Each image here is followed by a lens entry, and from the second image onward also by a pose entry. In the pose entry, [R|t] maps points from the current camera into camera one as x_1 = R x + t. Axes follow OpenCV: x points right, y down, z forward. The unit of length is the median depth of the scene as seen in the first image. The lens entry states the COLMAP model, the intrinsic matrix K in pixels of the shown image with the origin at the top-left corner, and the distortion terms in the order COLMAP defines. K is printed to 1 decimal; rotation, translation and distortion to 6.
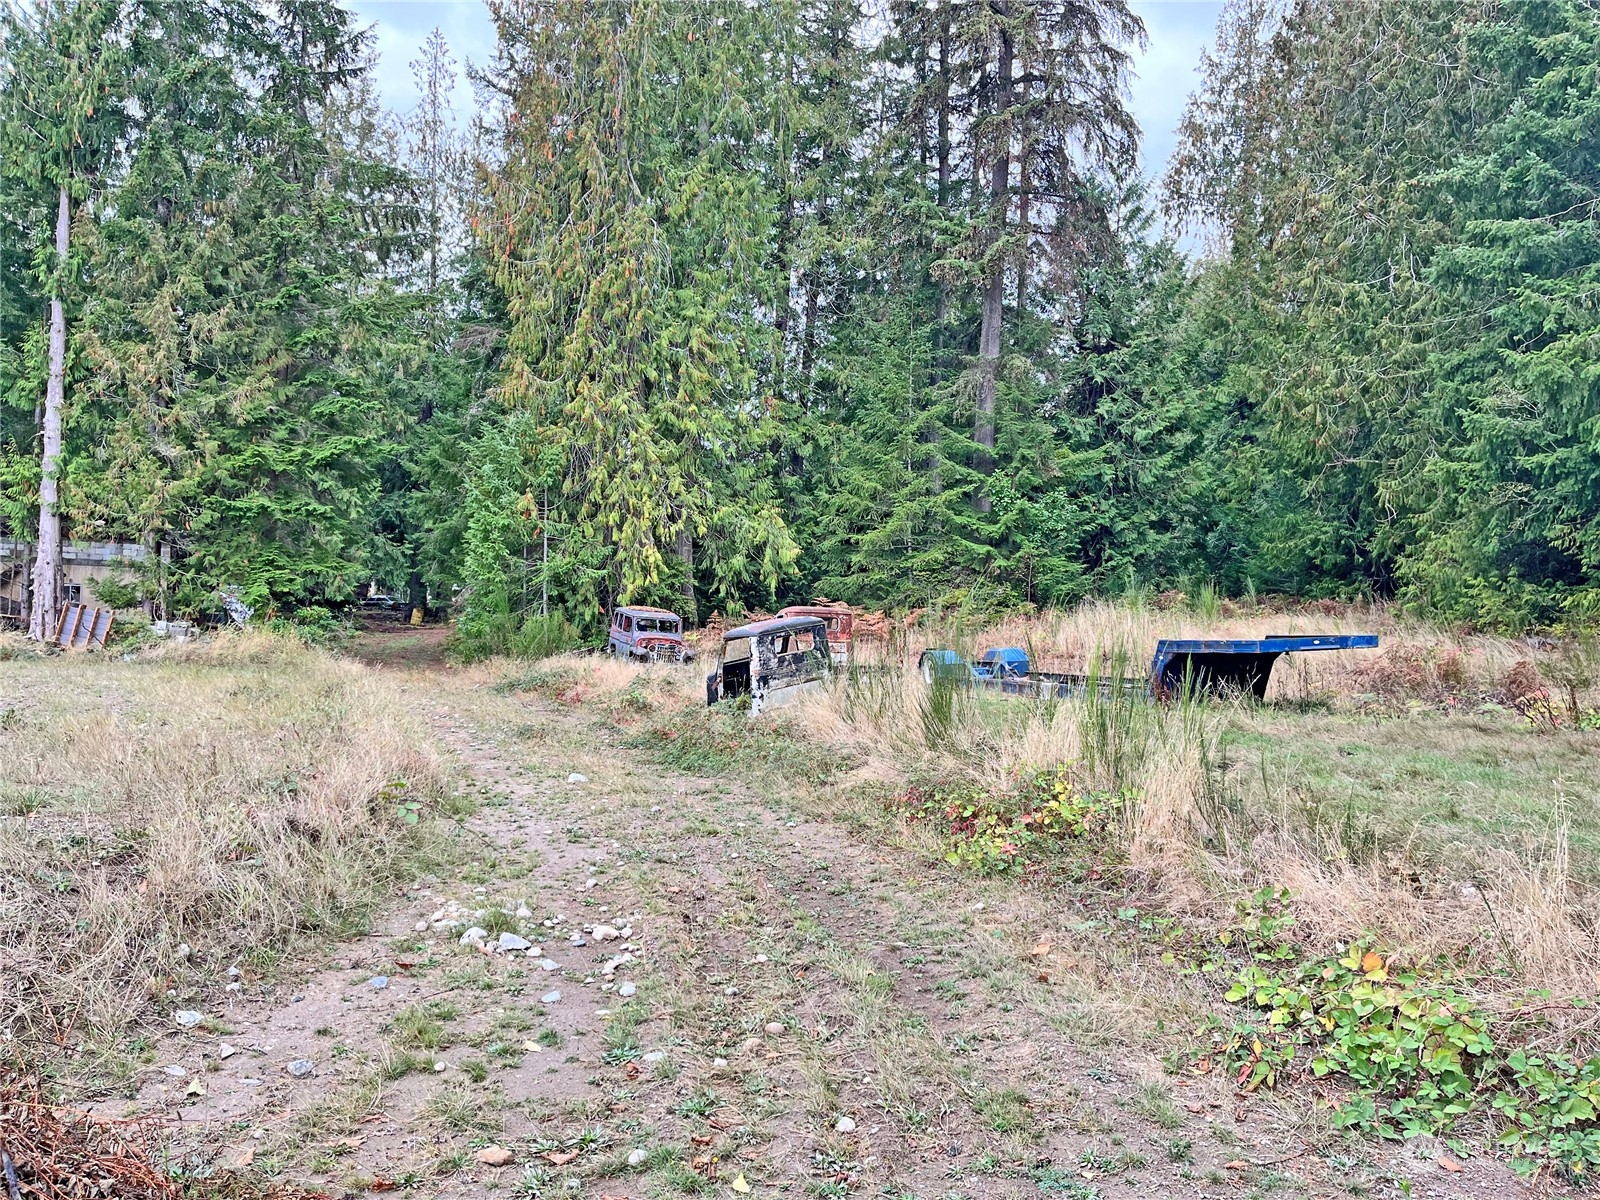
lens RADIAL K [[1183.4, 0, 801.3], [0, 1183.4, 608.6], [0, 0, 1]] dist [0.039905, -0.063592]
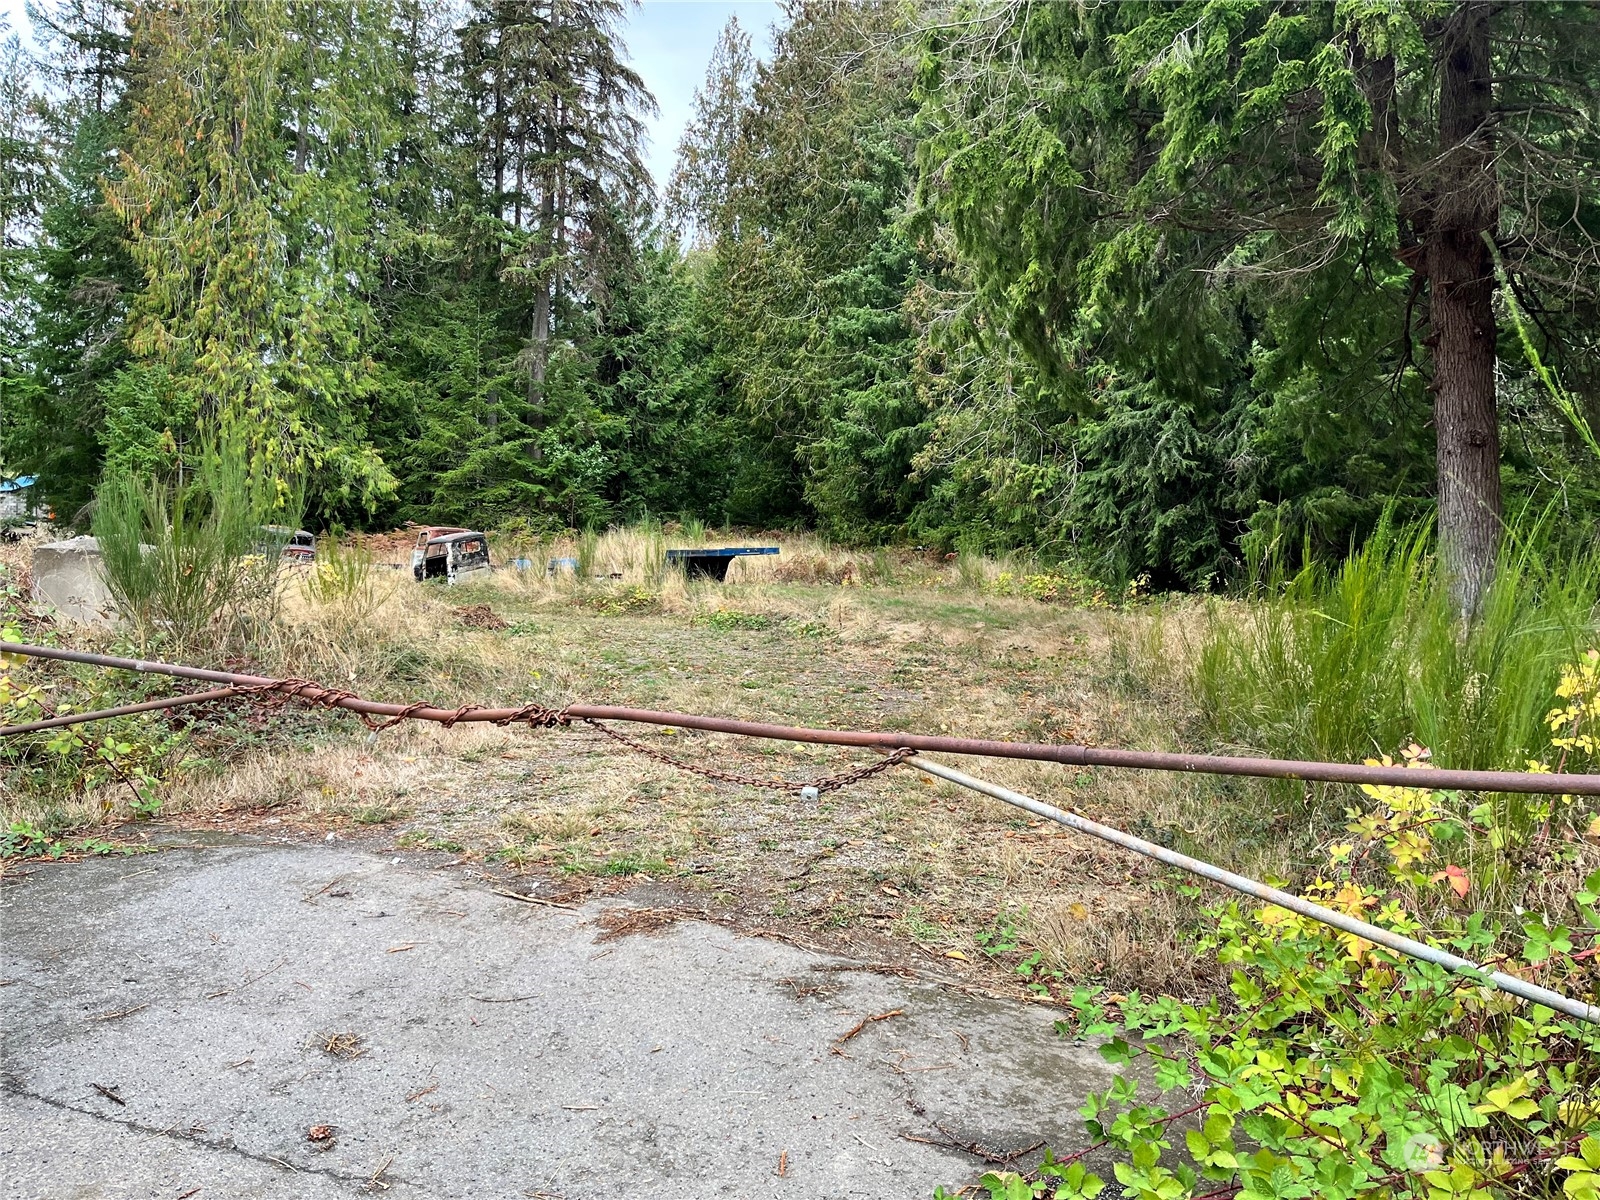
lens RADIAL K [[1183.4, 0, 799.7], [0, 1183.4, 603.1], [0, 0, 1]] dist [0.039905, -0.063592]
pose [[0.916490, -0.008981, 0.399958, -0.114560], [-0.013512, 0.998483, 0.053382, 0.005163], [-0.399830, -0.054328, 0.914978, -0.357375]]
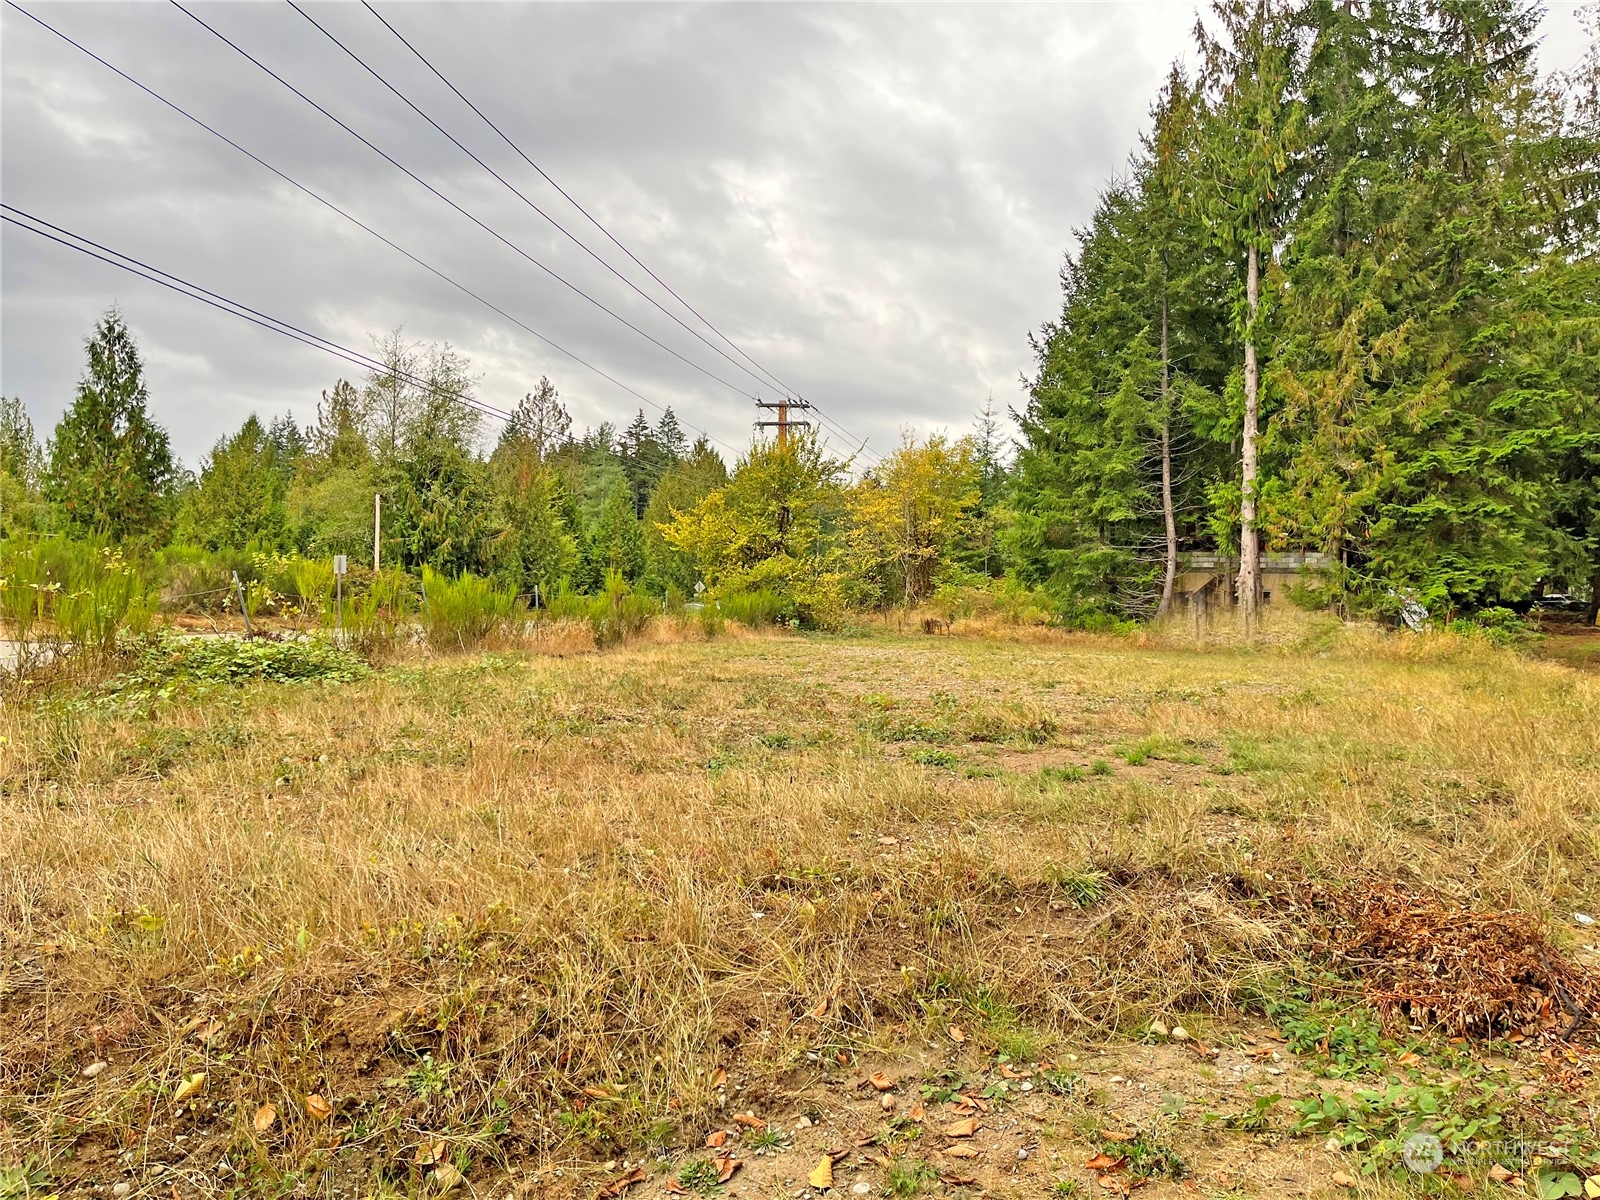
lens RADIAL K [[1183.4, 0, 785.9], [0, 1183.4, 608.4], [0, 0, 1]] dist [0.039905, -0.063592]
pose [[0.623077, -0.011201, -0.782080, -0.005252], [0.009477, 0.999932, -0.006771, 0.000299], [0.782103, -0.003193, 0.623141, -0.073213]]
